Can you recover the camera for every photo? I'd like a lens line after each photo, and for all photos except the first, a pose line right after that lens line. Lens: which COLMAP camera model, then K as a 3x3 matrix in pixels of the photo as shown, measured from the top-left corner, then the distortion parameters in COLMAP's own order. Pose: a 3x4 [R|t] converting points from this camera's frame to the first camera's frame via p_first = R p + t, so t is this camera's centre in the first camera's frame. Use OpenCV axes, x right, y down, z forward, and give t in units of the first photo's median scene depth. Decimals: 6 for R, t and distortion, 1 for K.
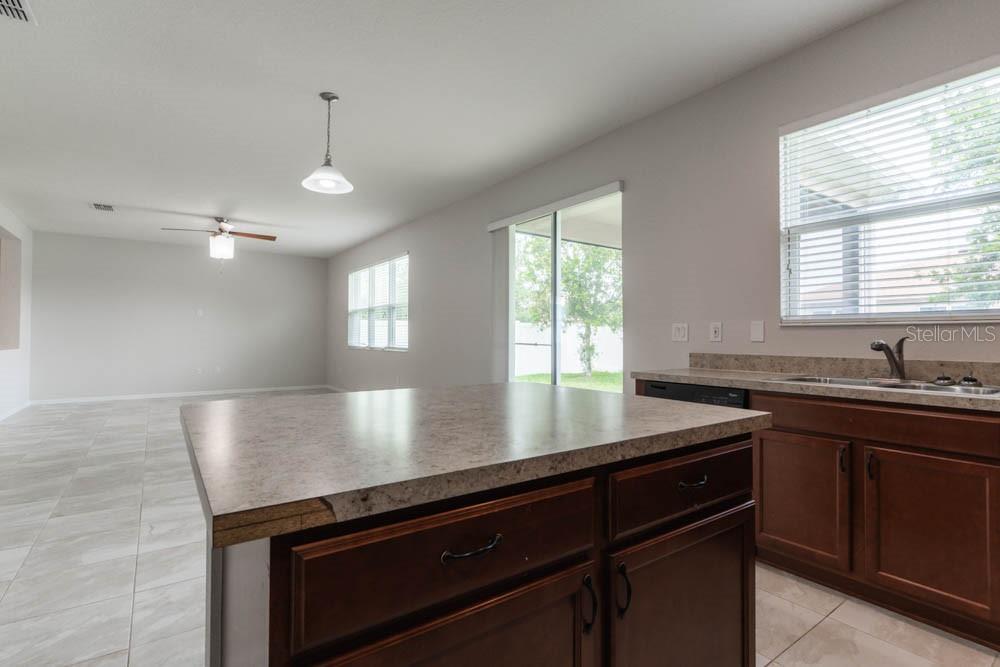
lens RADIAL K [[476.7, 0, 502.1], [0, 476.7, 330.8], [0, 0, 1]] dist [-0.000826, -0.000482]
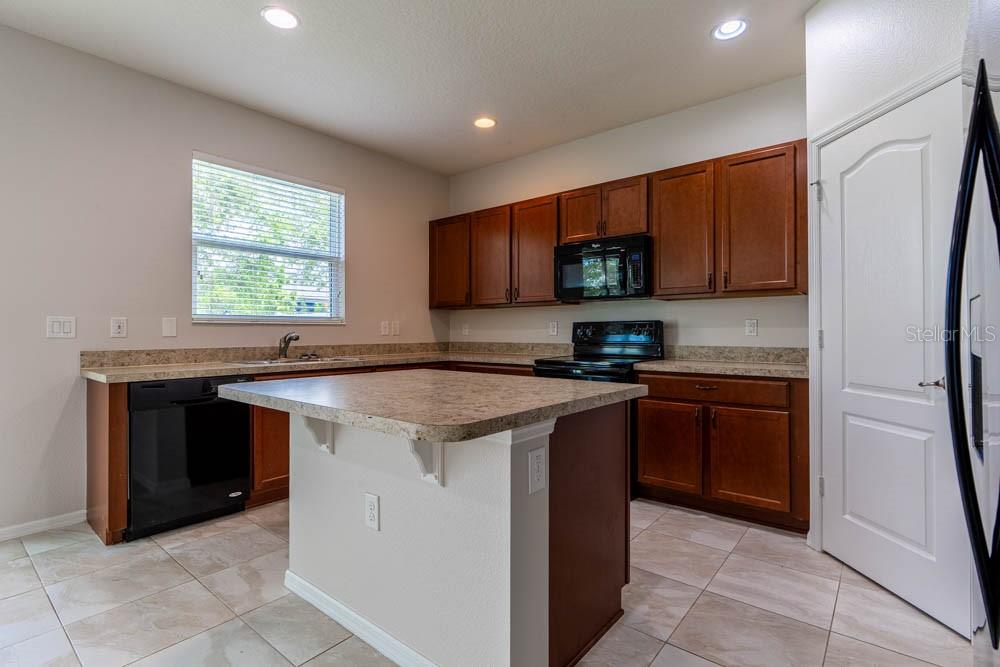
lens RADIAL K [[476.7, 0, 502.1], [0, 476.7, 330.8], [0, 0, 1]] dist [-0.000826, -0.000482]
pose [[-0.259140, 0.000890, 0.965839, -0.664210], [-0.008786, 0.999956, -0.003279, 0.006114], [-0.965800, -0.009336, -0.259121, 0.521820]]
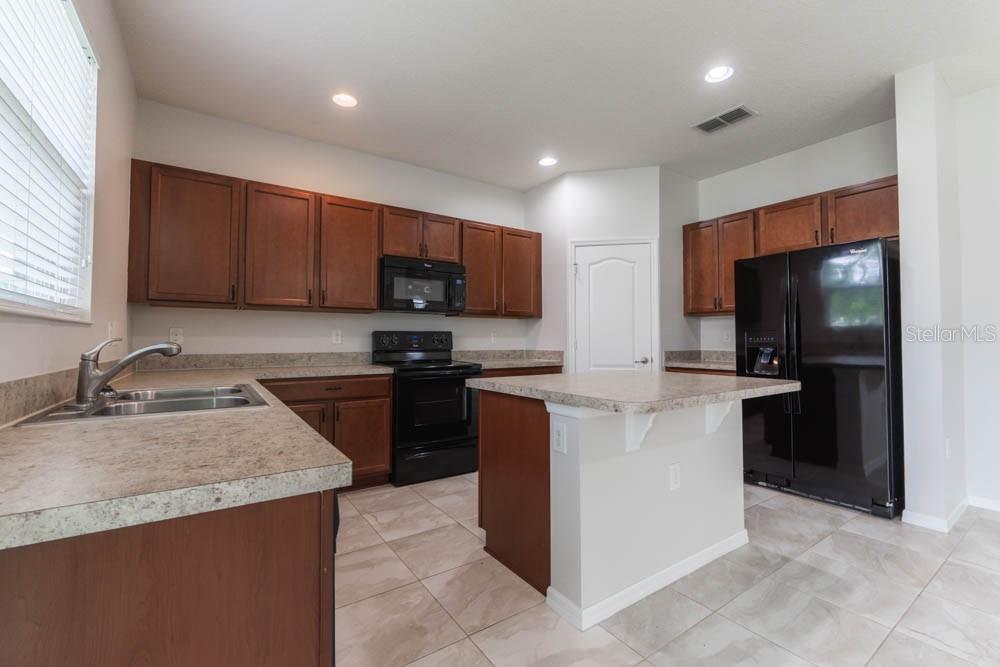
lens RADIAL K [[423.9, 0, 502.1], [0, 423.9, 331.7], [0, 0, 1]] dist [-0.001929, -0.000097]
pose [[-0.999795, -0.000624, 0.020248, 0.166216], [-0.001281, 0.999472, -0.032452, 0.017126], [-0.020217, -0.032472, -0.999268, 1.182002]]
